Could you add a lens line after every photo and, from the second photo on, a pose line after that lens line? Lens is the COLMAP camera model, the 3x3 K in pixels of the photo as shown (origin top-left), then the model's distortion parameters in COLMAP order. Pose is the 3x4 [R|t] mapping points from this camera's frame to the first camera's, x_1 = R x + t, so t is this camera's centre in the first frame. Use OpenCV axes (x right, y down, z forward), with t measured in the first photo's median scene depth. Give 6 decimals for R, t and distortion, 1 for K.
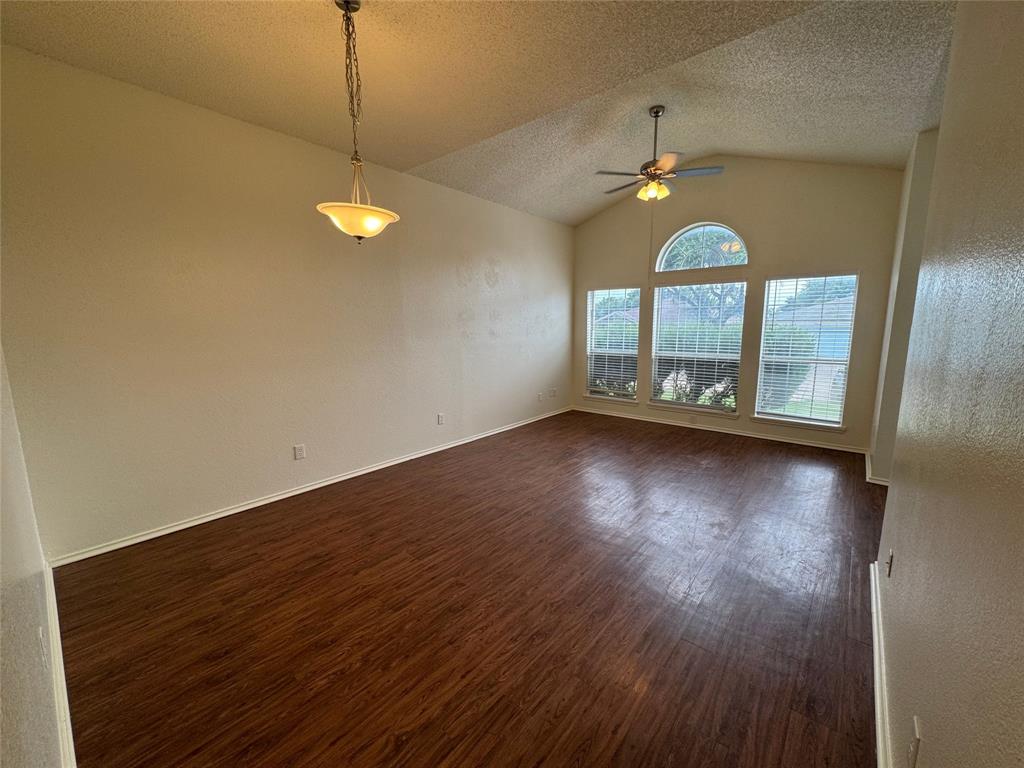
lens RADIAL K [[409.6, 0, 514.2], [0, 409.6, 384.0], [0, 0, 1]] dist [-0.002401, -0.000370]
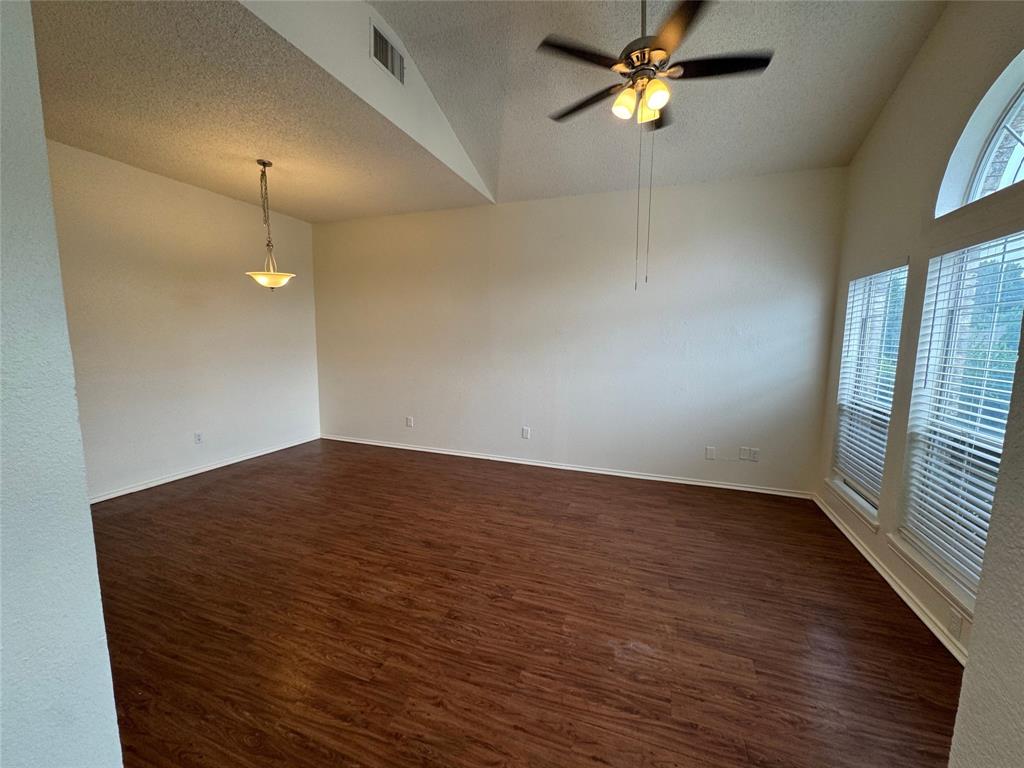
lens RADIAL K [[409.6, 0, 514.2], [0, 409.6, 384.0], [0, 0, 1]] dist [-0.002401, -0.000370]
pose [[0.337678, 0.121946, -0.933329, 0.824522], [-0.150386, 0.985824, 0.074395, -0.116364], [0.929170, 0.115238, 0.351230, 0.680513]]
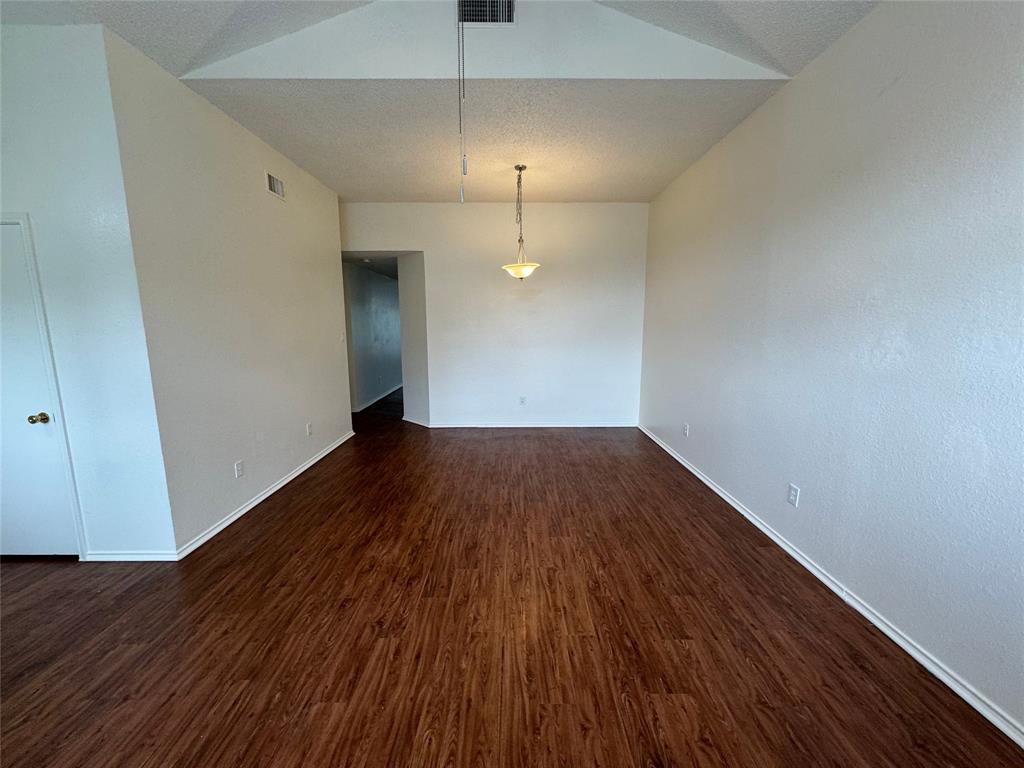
lens RADIAL K [[409.6, 0, 514.2], [0, 409.6, 384.0], [0, 0, 1]] dist [-0.002401, -0.000370]
pose [[-0.762282, 0.105842, -0.638532, 0.486216], [-0.085678, 0.961357, 0.261635, -0.186521], [0.641549, 0.254148, -0.723757, 1.253199]]
